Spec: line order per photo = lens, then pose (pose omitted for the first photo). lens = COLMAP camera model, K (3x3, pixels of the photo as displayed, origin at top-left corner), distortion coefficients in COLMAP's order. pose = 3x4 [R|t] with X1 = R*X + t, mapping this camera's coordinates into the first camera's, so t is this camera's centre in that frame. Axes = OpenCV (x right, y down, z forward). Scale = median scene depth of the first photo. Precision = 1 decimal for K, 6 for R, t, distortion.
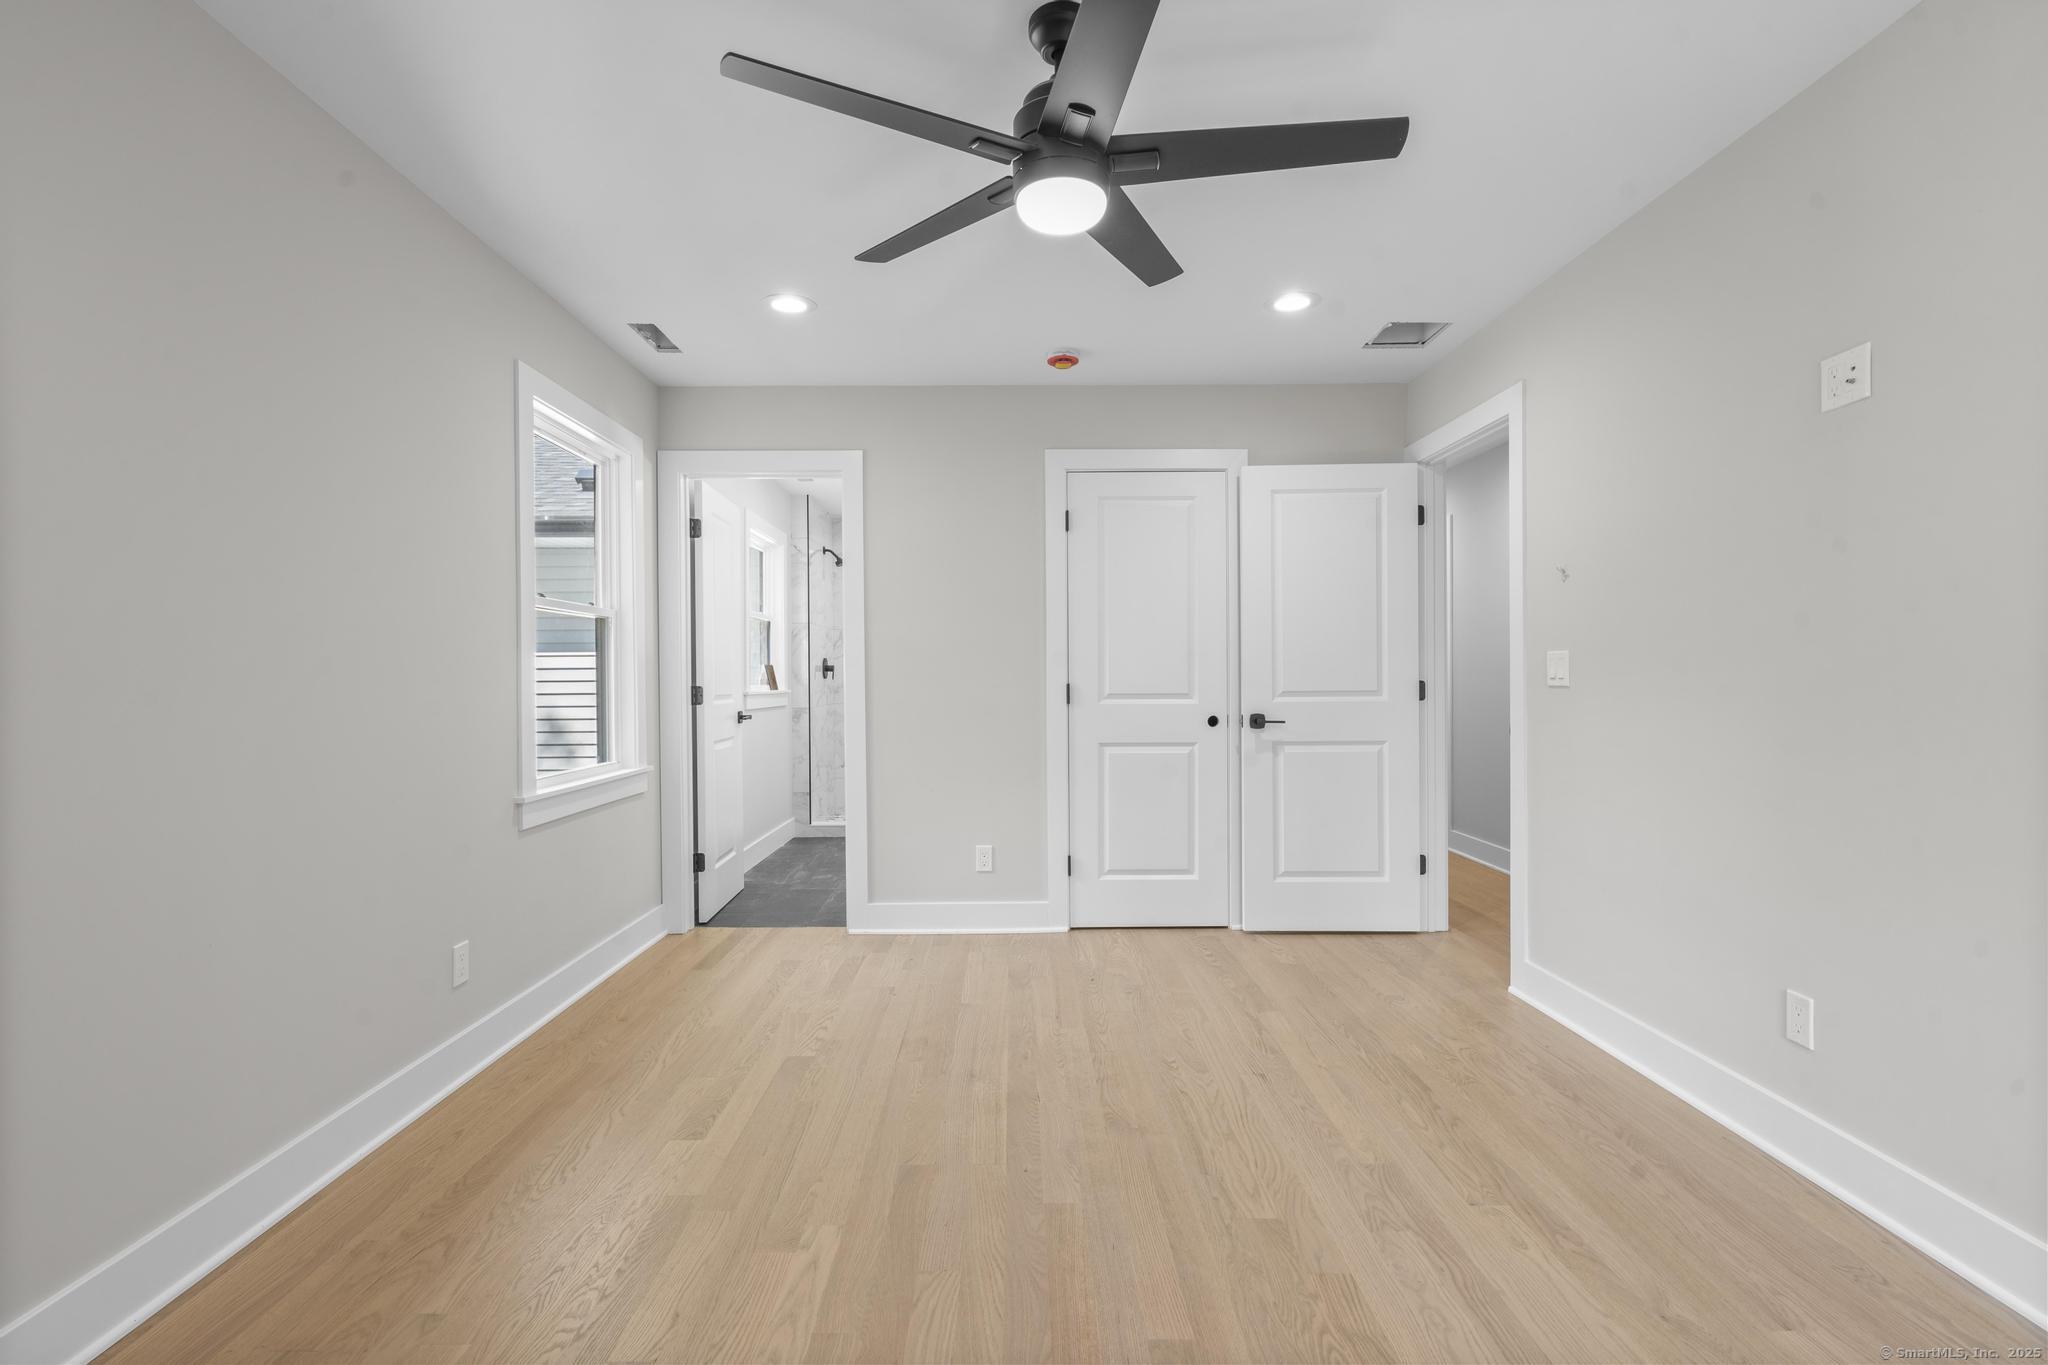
lens RADIAL K [[924.4, 0, 1008.9], [0, 924.4, 677.6], [0, 0, 1]] dist [-0.005329, 0.000121]
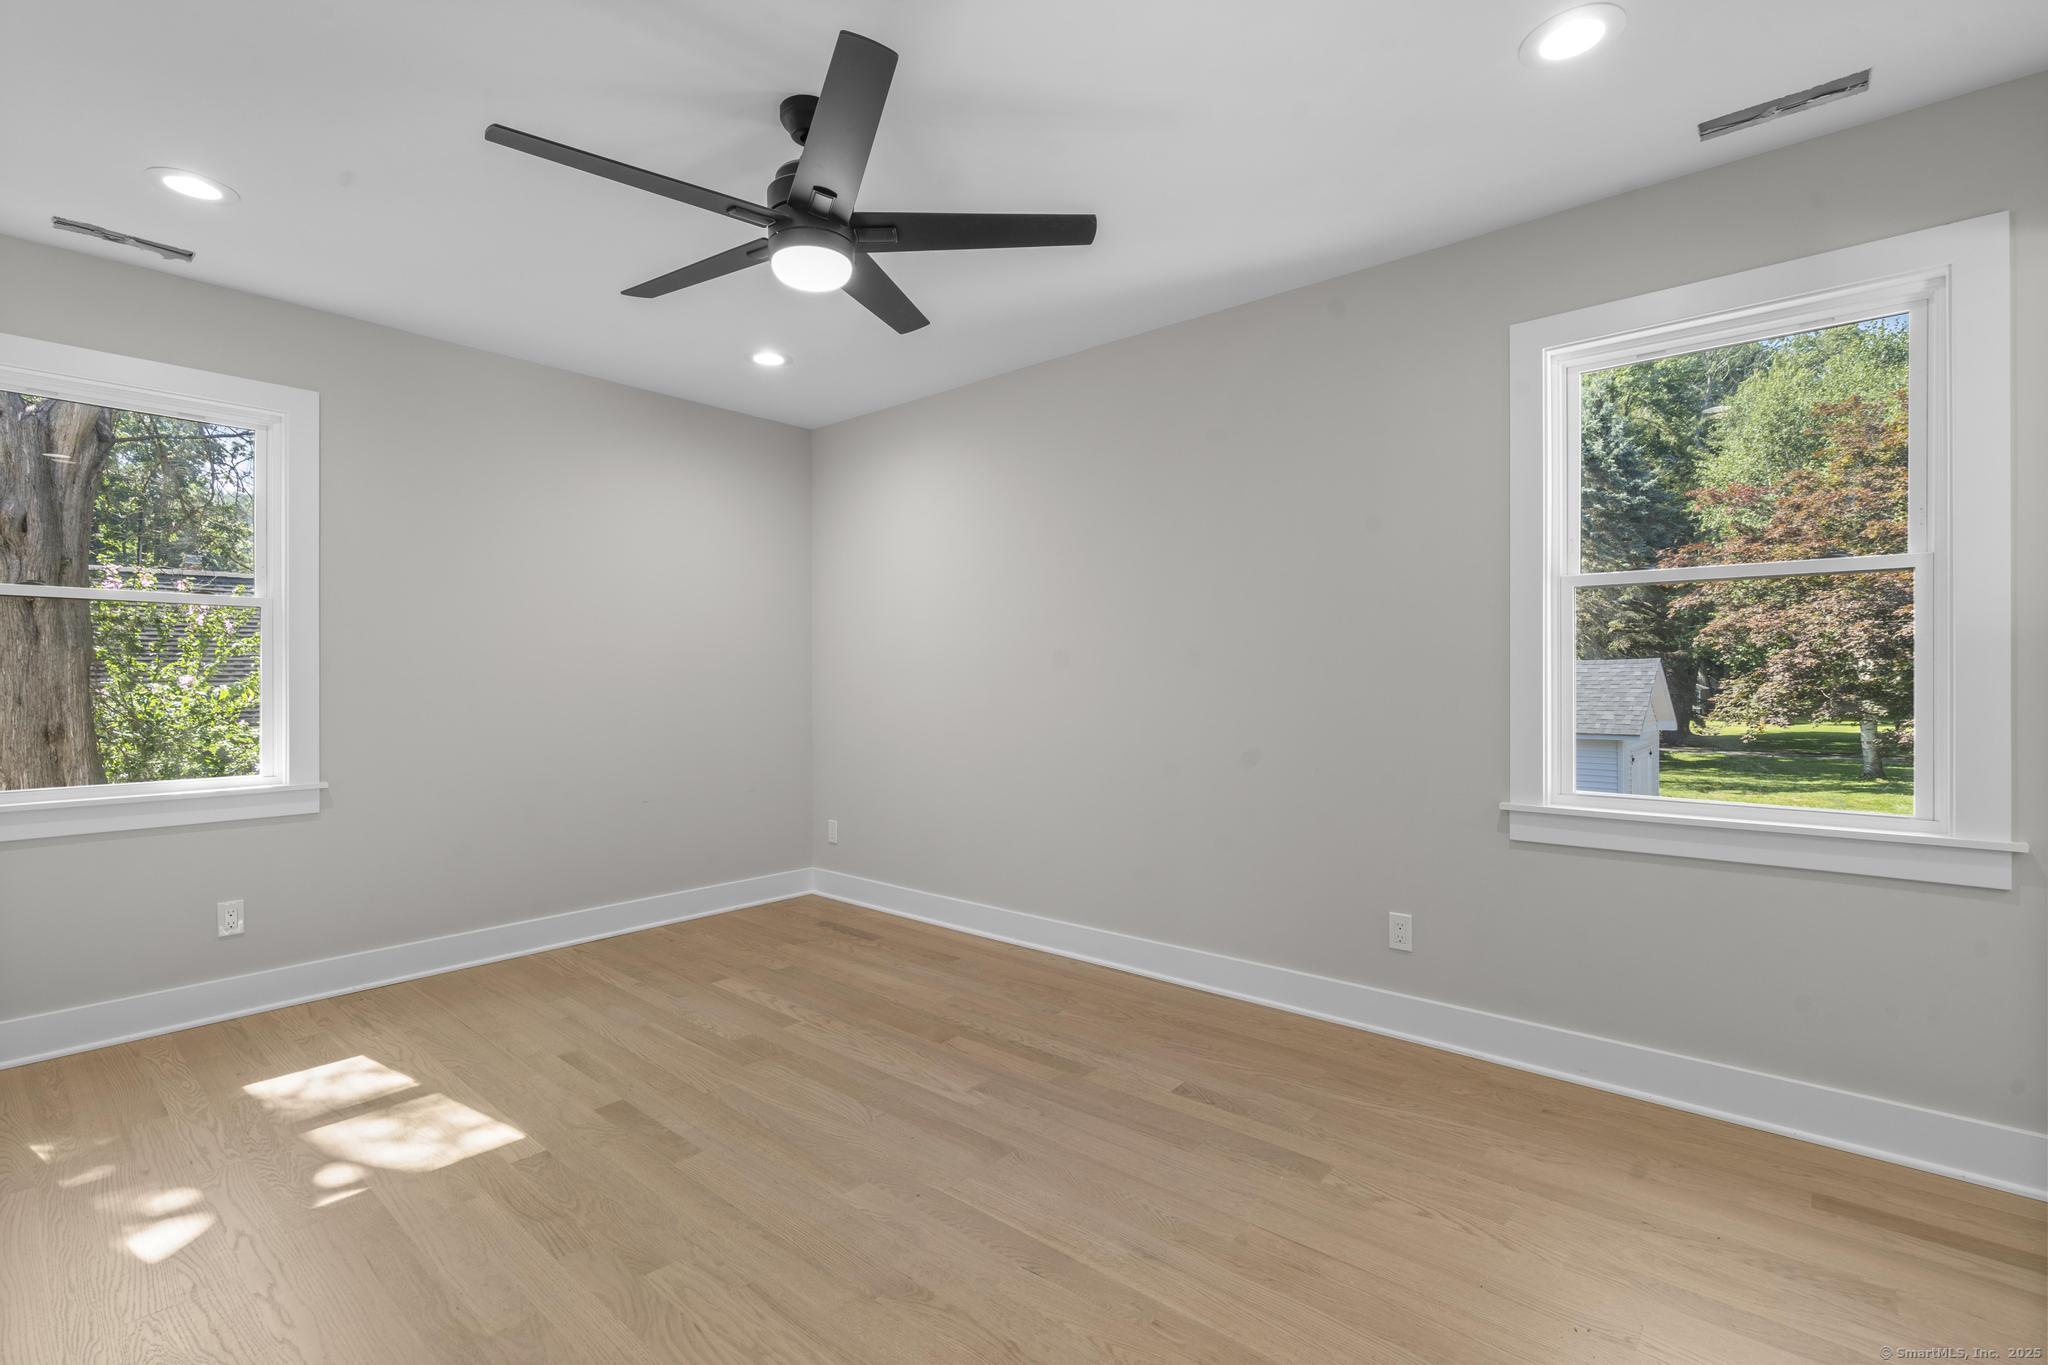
lens RADIAL K [[924.4, 0, 1029.6], [0, 924.4, 676.3], [0, 0, 1]] dist [-0.005329, 0.000121]
pose [[-0.648056, 0.007156, -0.761559, 0.649315], [0.007611, 0.999967, 0.002920, -0.004657], [0.761554, -0.003904, -0.648089, 1.663844]]
